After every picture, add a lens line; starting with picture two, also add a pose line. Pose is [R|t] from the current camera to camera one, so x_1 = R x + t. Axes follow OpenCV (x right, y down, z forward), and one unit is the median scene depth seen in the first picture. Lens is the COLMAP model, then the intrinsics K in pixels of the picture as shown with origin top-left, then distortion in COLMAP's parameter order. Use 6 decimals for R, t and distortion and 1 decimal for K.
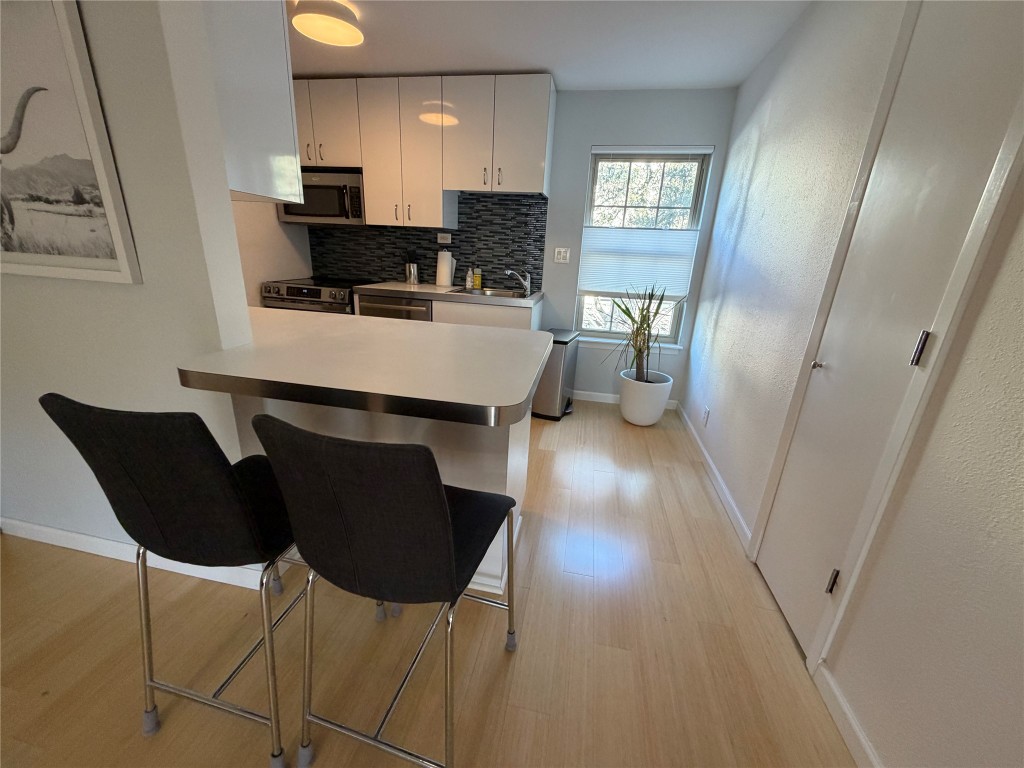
lens RADIAL K [[405.6, 0, 512.0], [0, 405.6, 384.0], [0, 0, 1]] dist [-0.000999, -0.000248]
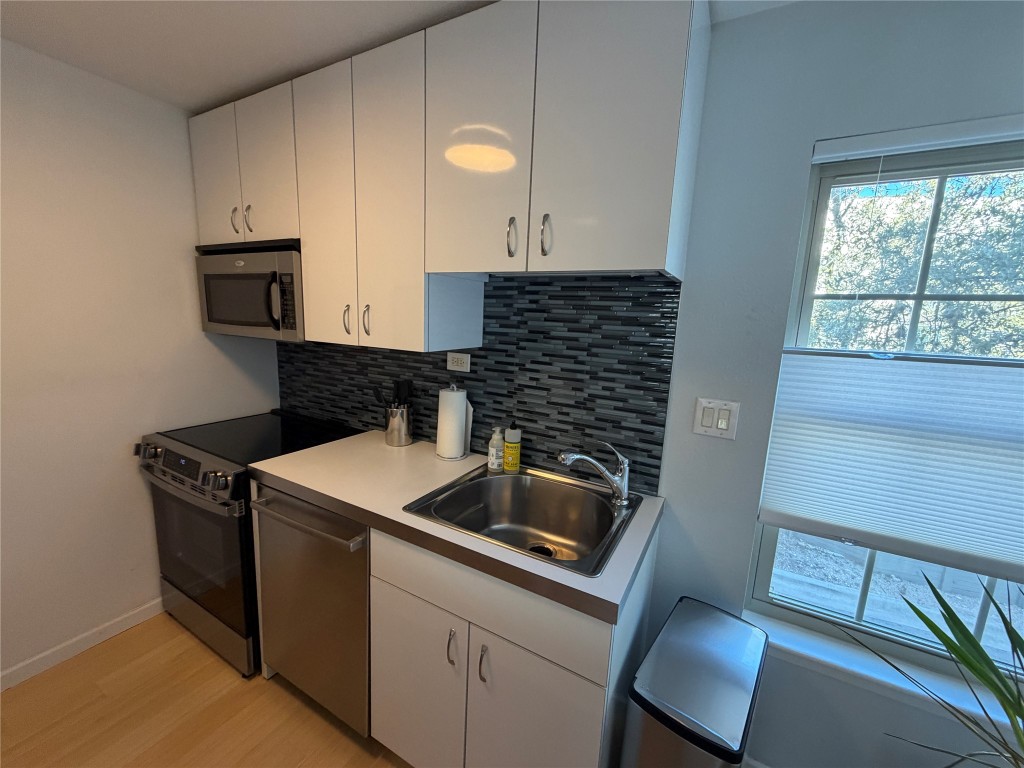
lens RADIAL K [[405.6, 0, 512.0], [0, 405.6, 384.0], [0, 0, 1]] dist [-0.000999, -0.000248]
pose [[0.954562, 0.041982, -0.295040, 0.049458], [-0.092762, 0.982702, -0.160286, -0.266983], [0.283207, 0.180372, 0.941945, 0.566991]]
